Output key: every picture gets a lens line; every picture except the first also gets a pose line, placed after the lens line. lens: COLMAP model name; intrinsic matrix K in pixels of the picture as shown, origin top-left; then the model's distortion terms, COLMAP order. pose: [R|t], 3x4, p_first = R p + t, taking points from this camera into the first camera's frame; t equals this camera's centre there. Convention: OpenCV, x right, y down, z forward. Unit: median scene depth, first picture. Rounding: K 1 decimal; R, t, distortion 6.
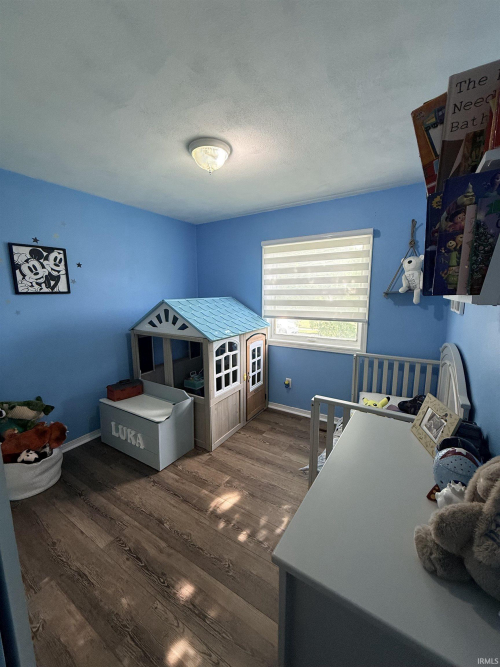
lens RADIAL K [[267.7, 0, 250.4], [0, 267.7, 330.9], [0, 0, 1]] dist [0.000179, 0.000016]
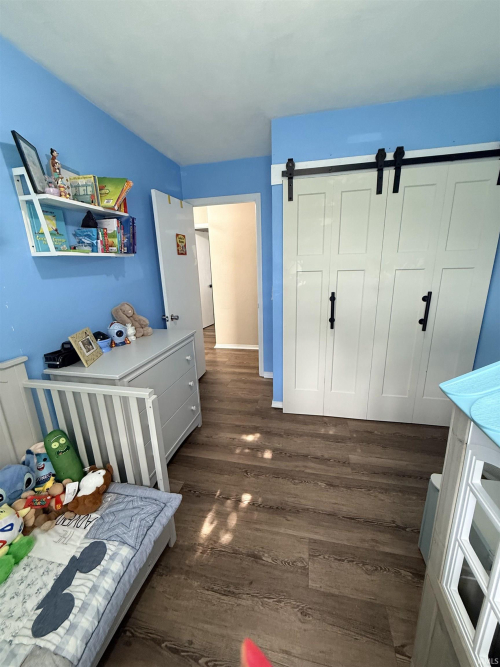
lens RADIAL K [[267.7, 0, 253.4], [0, 267.7, 336.7], [0, 0, 1]] dist [0.000179, 0.000016]
pose [[-0.940500, 0.119065, -0.318252, 0.202037], [-0.018606, 0.917149, 0.398111, -0.192374], [0.339285, 0.380344, -0.860363, 1.739037]]
